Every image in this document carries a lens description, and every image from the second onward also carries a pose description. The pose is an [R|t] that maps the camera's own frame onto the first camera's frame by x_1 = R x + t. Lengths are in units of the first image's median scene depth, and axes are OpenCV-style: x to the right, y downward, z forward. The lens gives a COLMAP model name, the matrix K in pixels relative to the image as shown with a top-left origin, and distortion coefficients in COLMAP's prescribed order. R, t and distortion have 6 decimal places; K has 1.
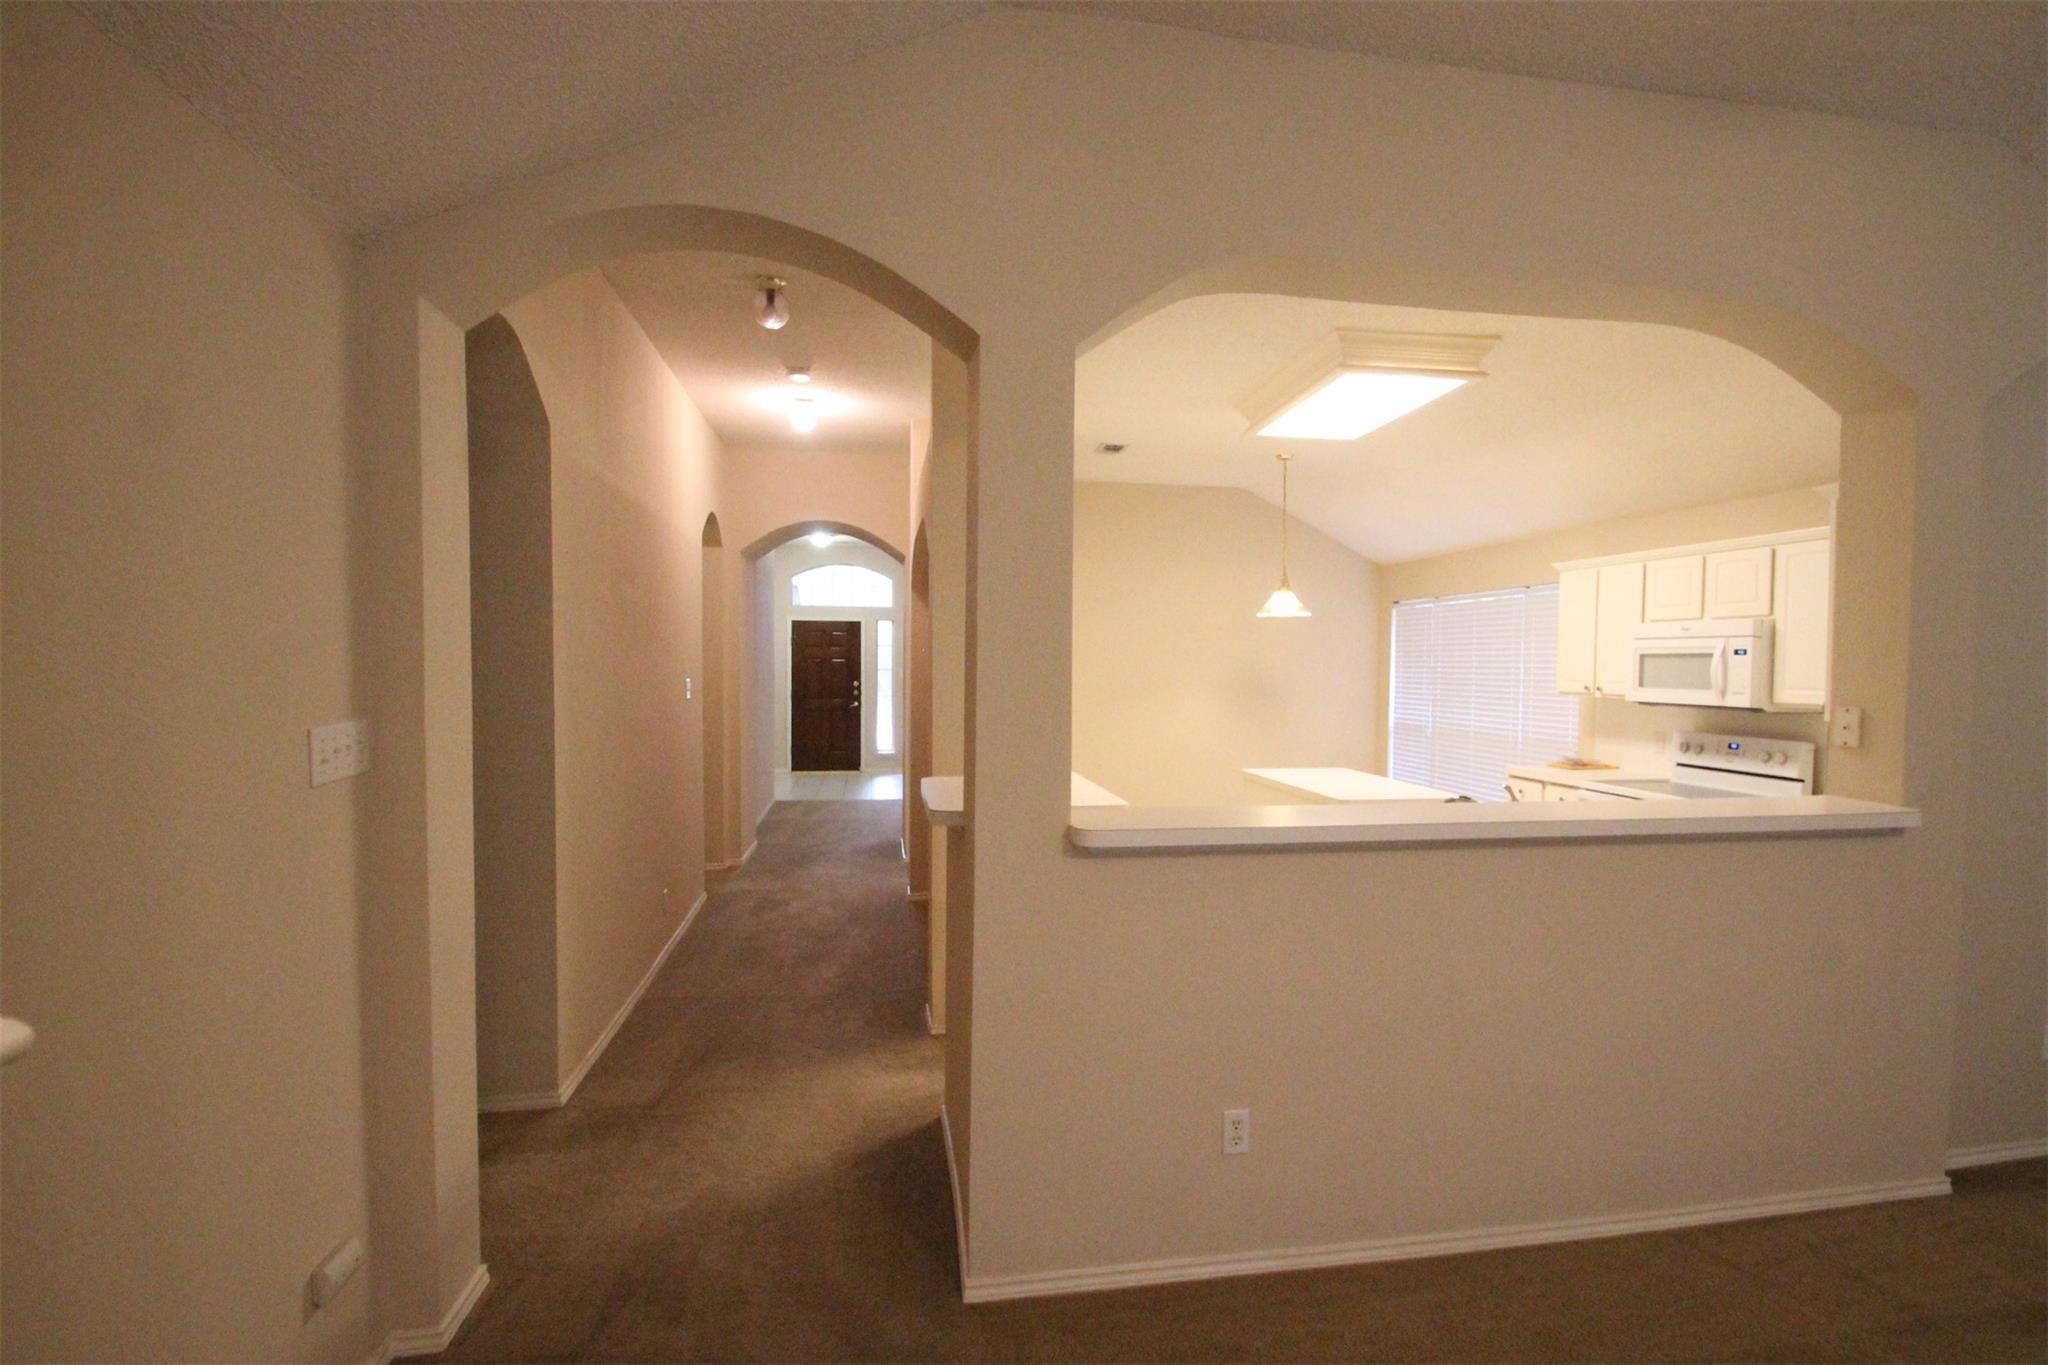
lens RADIAL K [[986.5, 0, 1026.5], [0, 986.5, 681.1], [0, 0, 1]] dist [-0.013327, -0.001378]
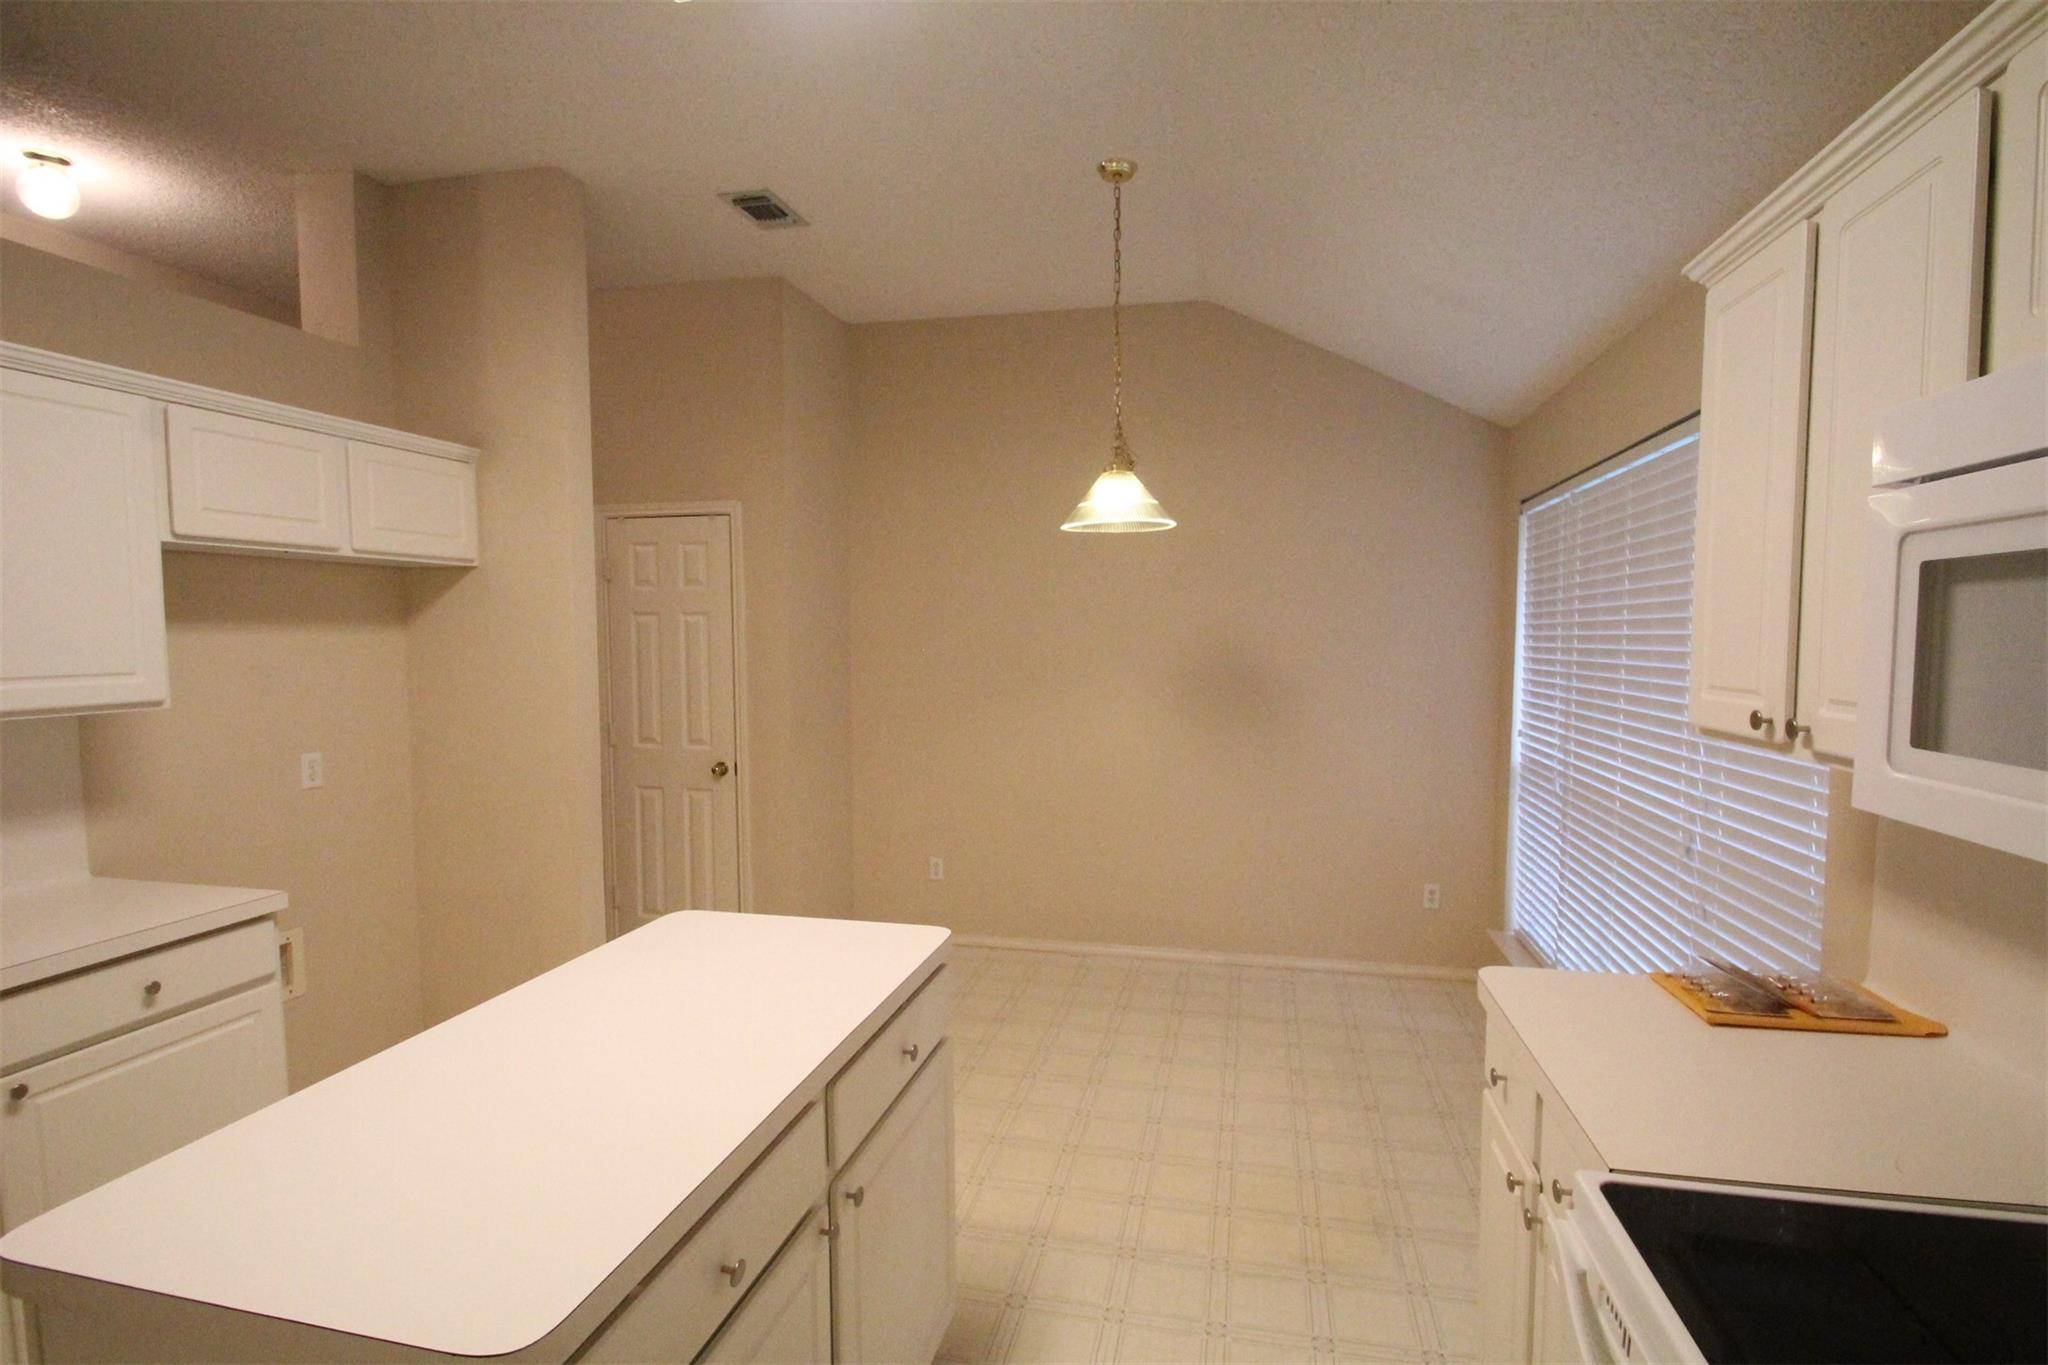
lens RADIAL K [[986.5, 0, 1031.0], [0, 986.5, 693.4], [0, 0, 1]] dist [-0.013327, -0.001378]
pose [[0.924581, 0.013059, -0.380760, 0.397232], [0.001384, 0.999291, 0.037634, -0.008110], [0.380982, -0.035323, 0.923908, 0.566124]]
